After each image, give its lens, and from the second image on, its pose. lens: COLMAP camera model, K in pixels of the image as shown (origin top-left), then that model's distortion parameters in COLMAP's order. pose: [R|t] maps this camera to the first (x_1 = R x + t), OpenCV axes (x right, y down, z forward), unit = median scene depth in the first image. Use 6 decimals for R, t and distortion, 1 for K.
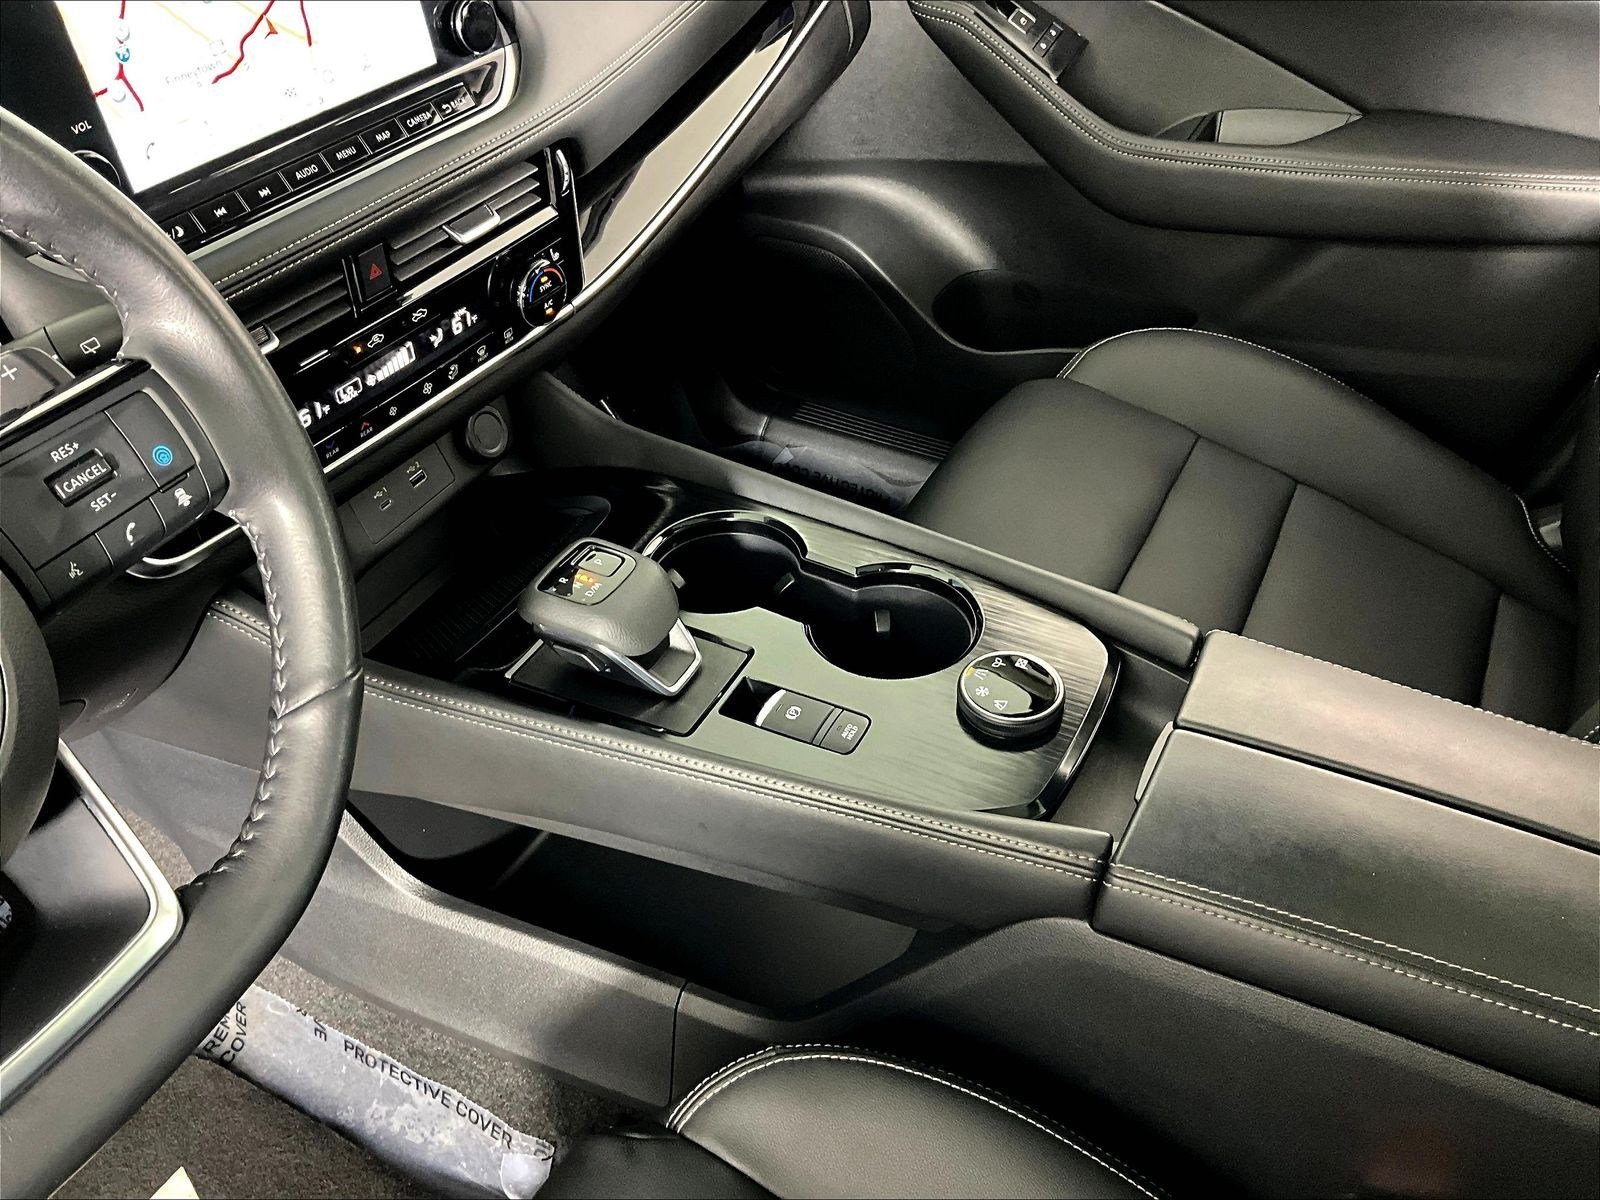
lens RADIAL K [[1343.1, 0, 800.0], [0, 1343.1, 600.0], [0, 0, 1]] dist [0.141566, -0.315682]
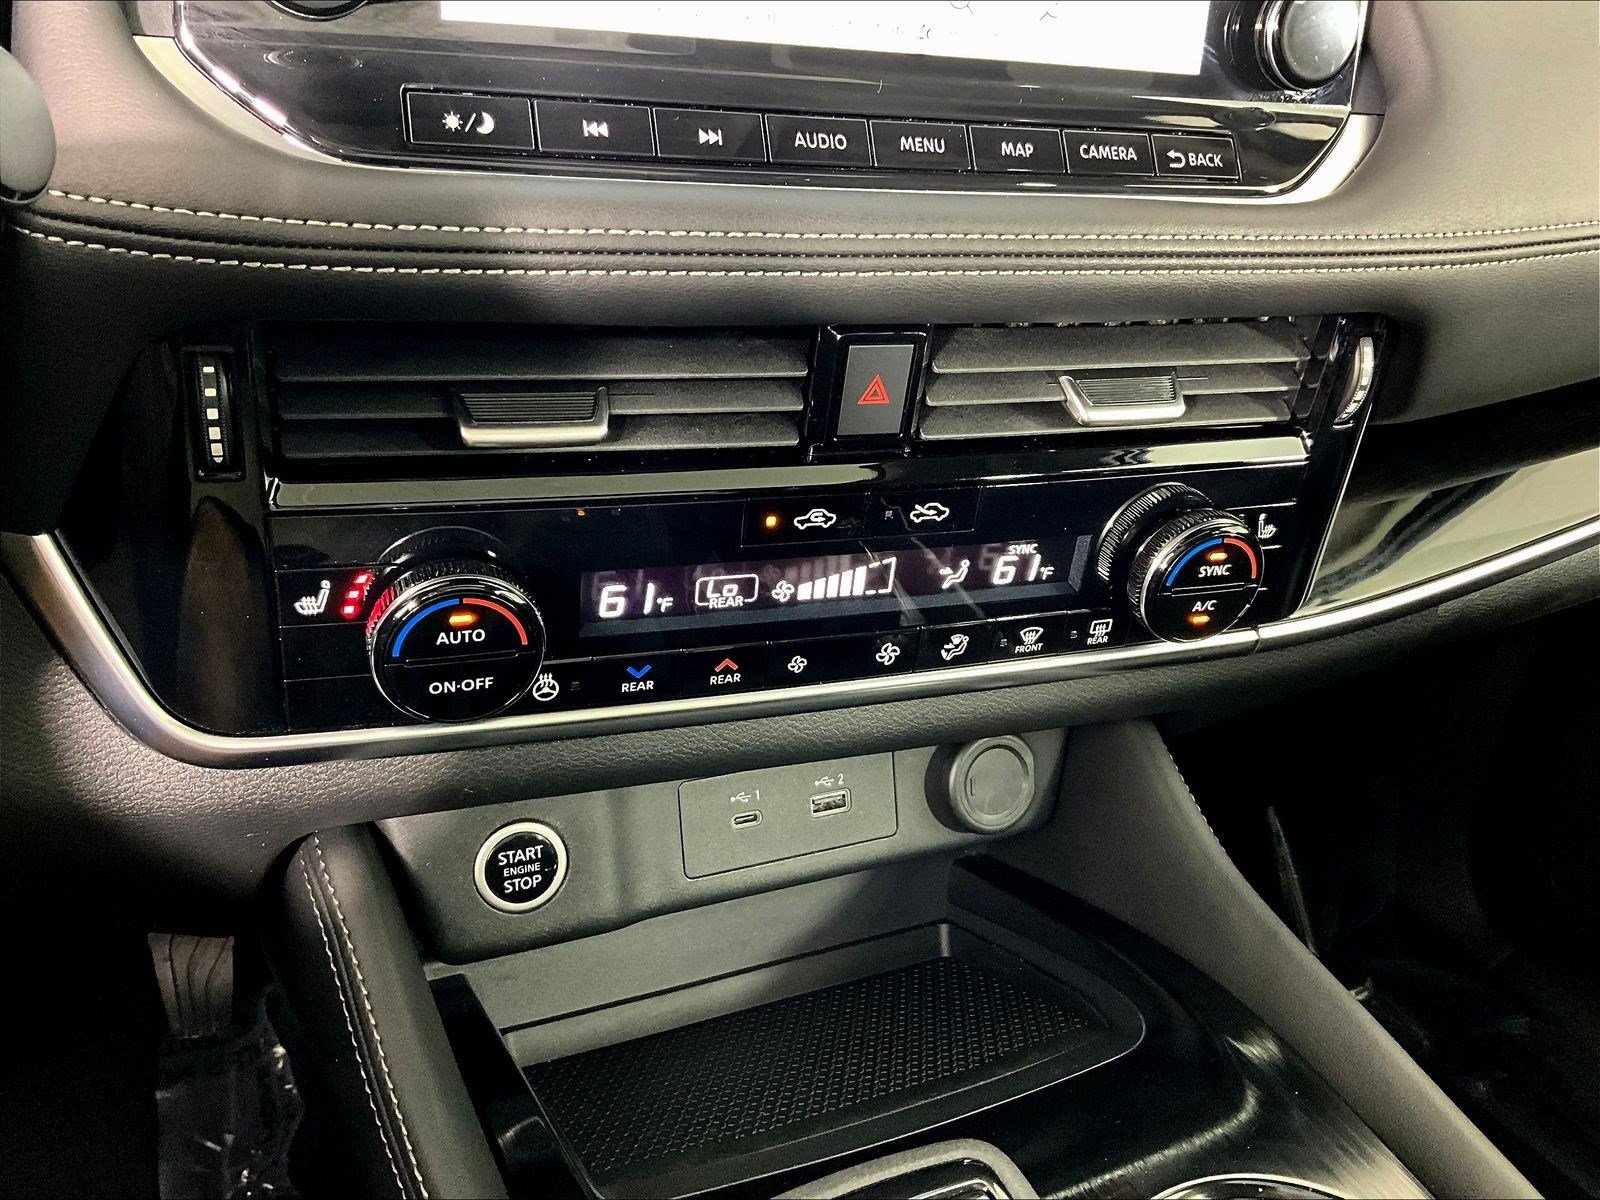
lens RADIAL K [[1343.1, 0, 800.0], [0, 1343.1, 600.0], [0, 0, 1]] dist [0.141566, -0.315682]
pose [[0.783211, 0.375497, -0.495564, -0.062110], [-0.483029, 0.869322, -0.104700, -0.103853], [0.391489, 0.321374, 0.862238, 0.545915]]
